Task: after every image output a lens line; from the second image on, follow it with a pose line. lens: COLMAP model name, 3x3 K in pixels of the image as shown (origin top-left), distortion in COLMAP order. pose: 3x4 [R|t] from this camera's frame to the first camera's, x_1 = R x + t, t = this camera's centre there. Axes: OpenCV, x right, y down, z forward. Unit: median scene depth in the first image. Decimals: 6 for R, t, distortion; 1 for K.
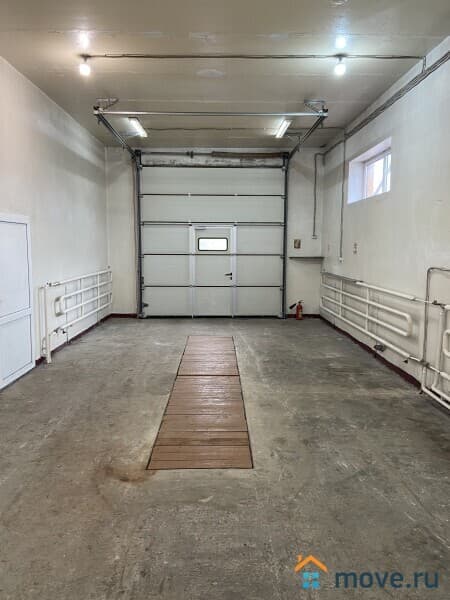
lens RADIAL K [[469.5, 0, 230.5], [0, 469.5, 297.6], [0, 0, 1]] dist [0.116082, -0.148027]
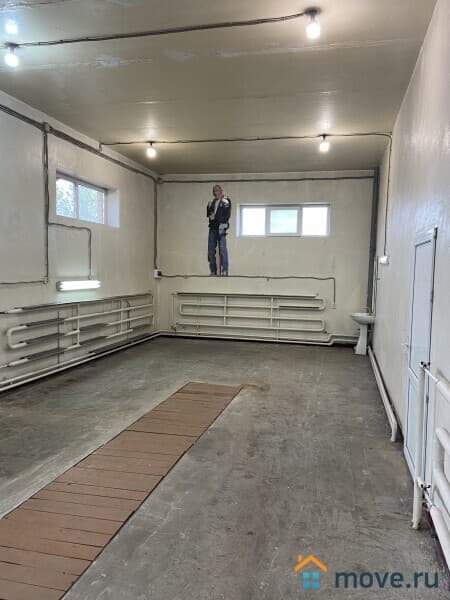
lens RADIAL K [[469.5, 0, 230.5], [0, 469.5, 297.6], [0, 0, 1]] dist [0.116082, -0.148027]
pose [[-0.966282, -0.042690, 0.253923, -0.294616], [0.001057, 0.985494, 0.169706, -0.155773], [-0.257485, 0.164252, -0.952220, 1.367183]]
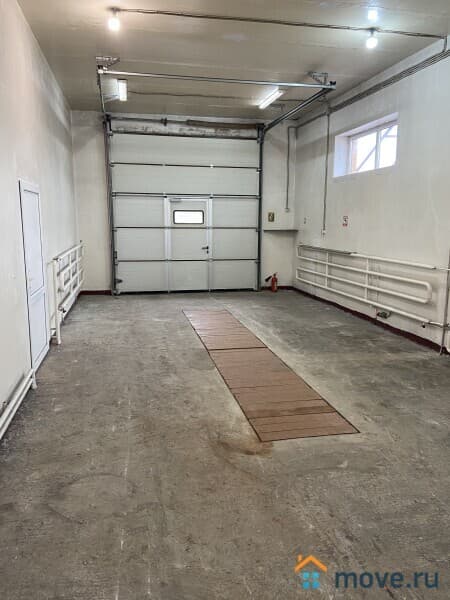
lens RADIAL K [[469.5, 0, 230.5], [0, 469.5, 297.6], [0, 0, 1]] dist [0.116082, -0.148027]
pose [[0.981694, -0.030079, 0.188074, -0.208555], [0.019761, 0.998207, 0.056496, -0.000295], [-0.189436, -0.051745, 0.980529, 0.023177]]
